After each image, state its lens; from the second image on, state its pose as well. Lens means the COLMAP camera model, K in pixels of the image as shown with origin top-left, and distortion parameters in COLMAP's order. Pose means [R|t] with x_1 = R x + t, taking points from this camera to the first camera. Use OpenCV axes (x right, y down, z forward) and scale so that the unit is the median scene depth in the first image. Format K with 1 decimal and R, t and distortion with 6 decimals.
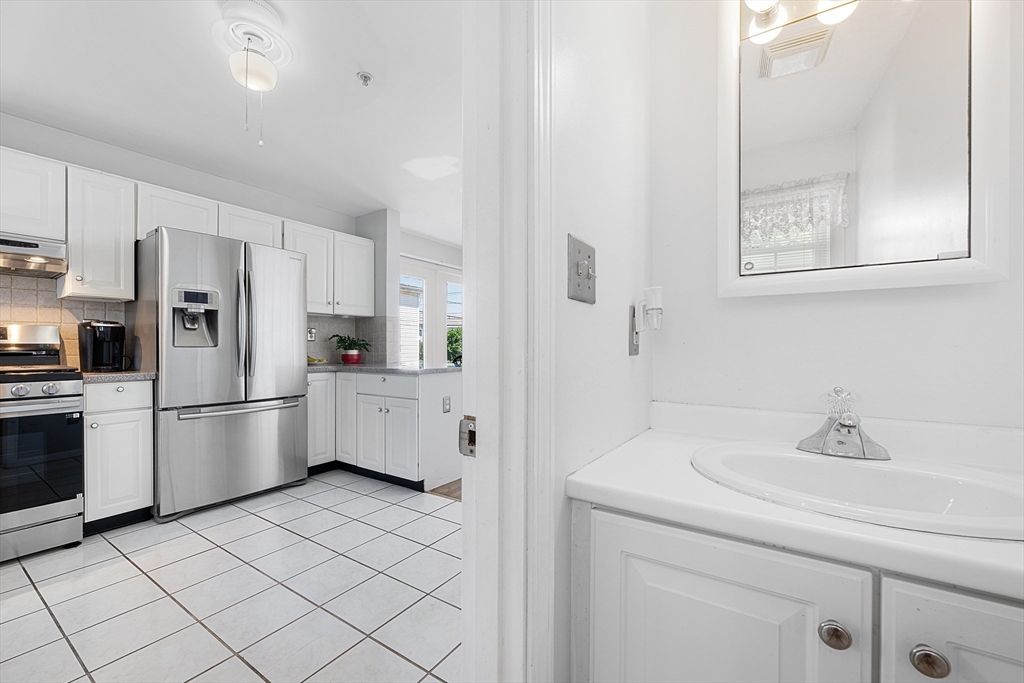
lens RADIAL K [[409.1, 0, 508.3], [0, 409.1, 351.9], [0, 0, 1]] dist [-0.000483, 0.000278]
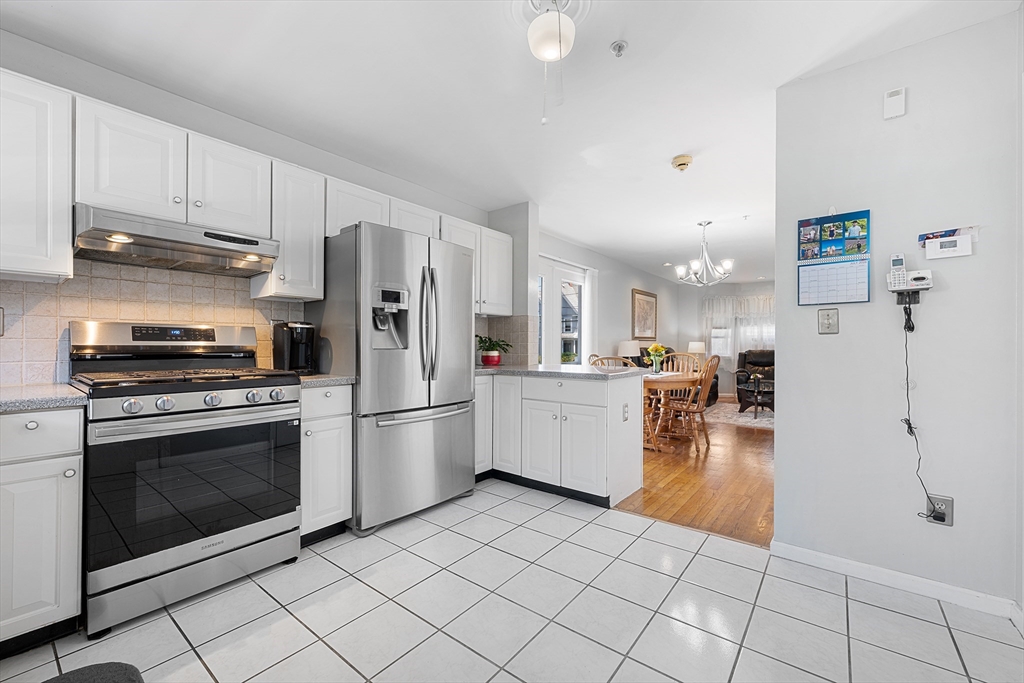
lens RADIAL K [[412.2, 0, 512.4], [0, 412.2, 348.6], [0, 0, 1]] dist [-0.000418, 0.000055]
pose [[0.997139, 0.003698, -0.075504, -0.403412], [-0.003934, 0.999988, -0.002988, -0.011718], [0.075492, 0.003276, 0.997141, 0.075501]]
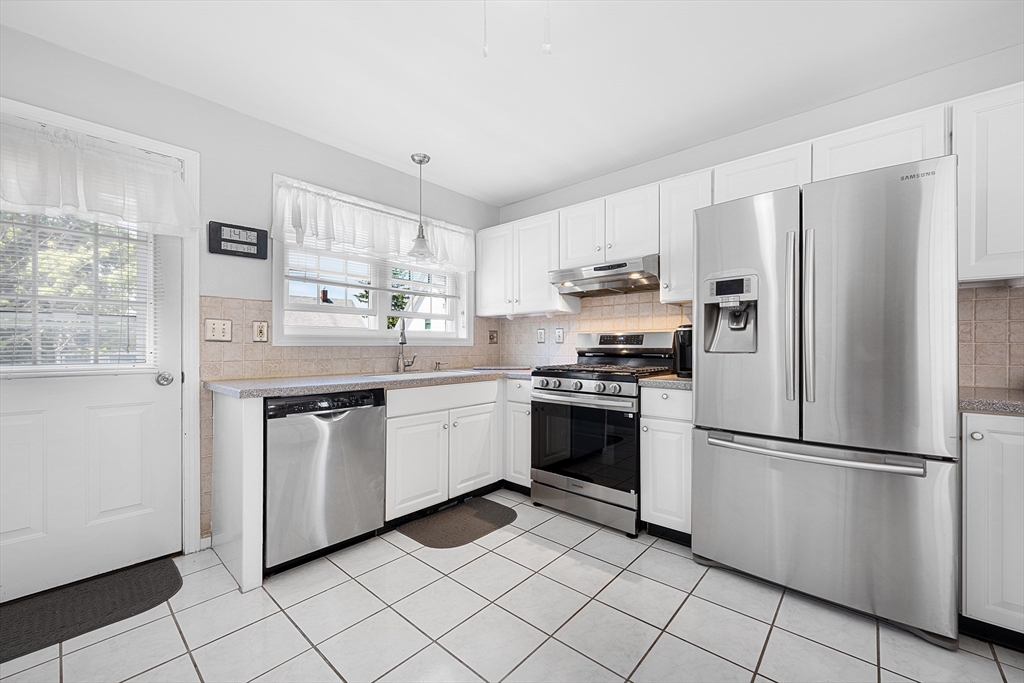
lens RADIAL K [[404.9, 0, 509.9], [0, 404.9, 345.5], [0, 0, 1]] dist [-0.010481, -0.000029]
pose [[-0.136261, -0.001150, -0.990672, 0.028450], [-0.009944, 0.999951, 0.000207, -0.021208], [0.990623, 0.009880, -0.136265, 0.684528]]
